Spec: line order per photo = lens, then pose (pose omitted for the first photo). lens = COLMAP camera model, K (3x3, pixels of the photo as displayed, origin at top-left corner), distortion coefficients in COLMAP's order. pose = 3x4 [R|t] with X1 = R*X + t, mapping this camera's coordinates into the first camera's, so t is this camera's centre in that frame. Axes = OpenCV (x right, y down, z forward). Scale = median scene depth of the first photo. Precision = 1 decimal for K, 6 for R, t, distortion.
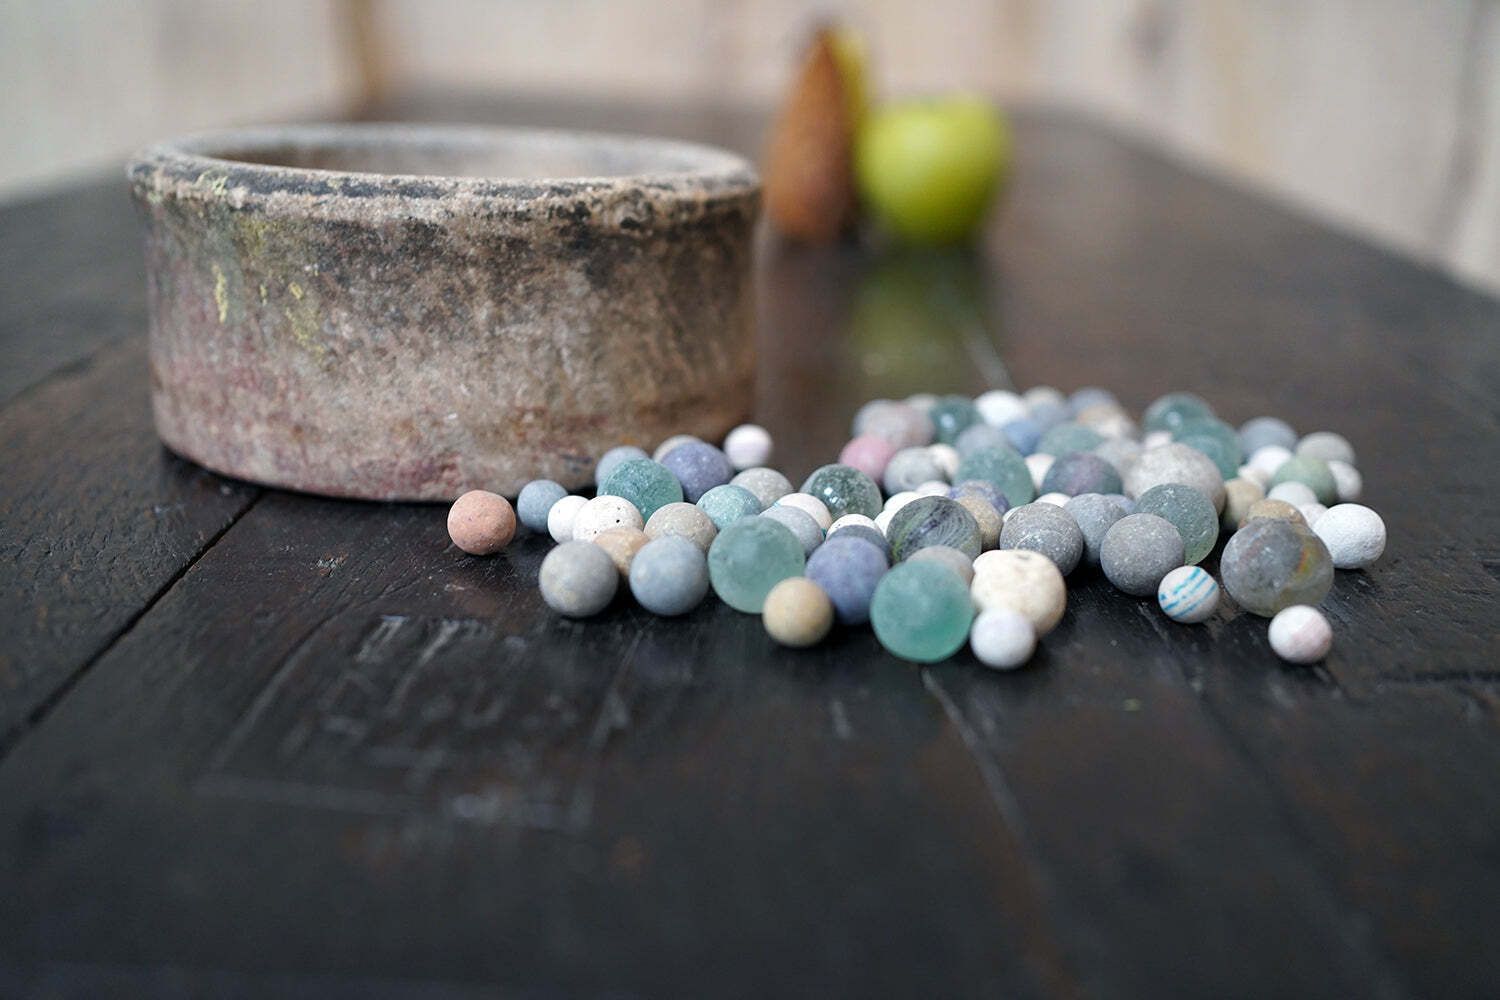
lens RADIAL K [[1533.8, 0, 746.7], [0, 1533.8, 485.4], [0, 0, 1]] dist [-0.023942, 0.121004]
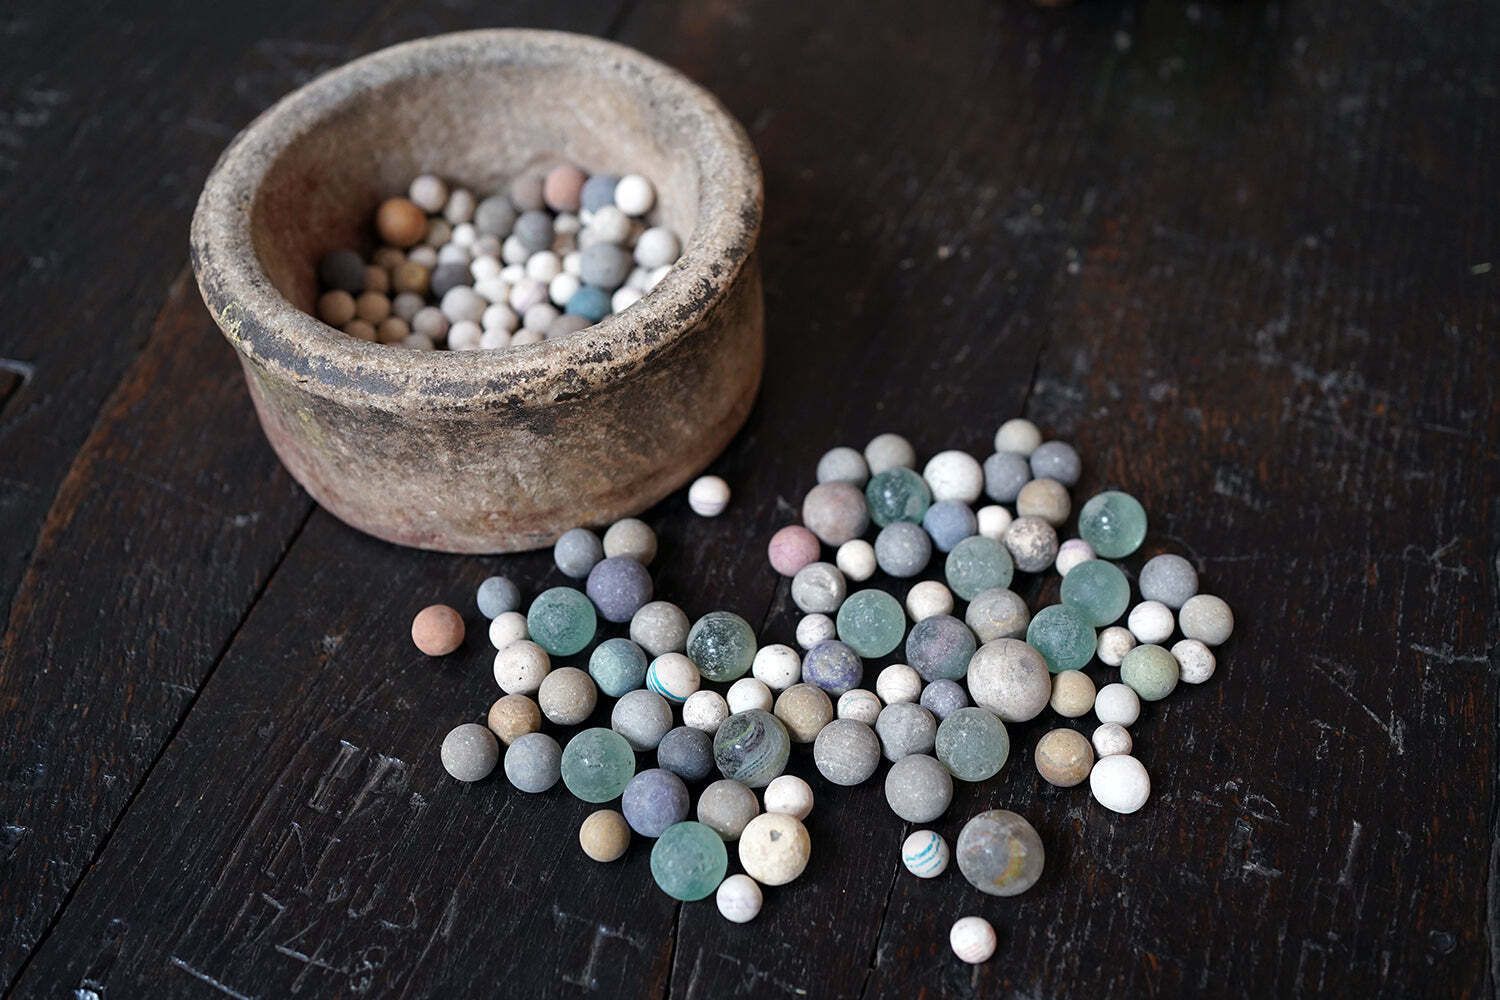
lens RADIAL K [[1533.8, 0, 746.7], [0, 1533.8, 485.4], [0, 0, 1]] dist [-0.023942, 0.121004]
pose [[0.953630, 0.195741, -0.228637, 0.327541], [-0.036288, 0.828871, 0.558261, -0.760911], [0.298786, -0.524078, 0.797540, 0.098578]]
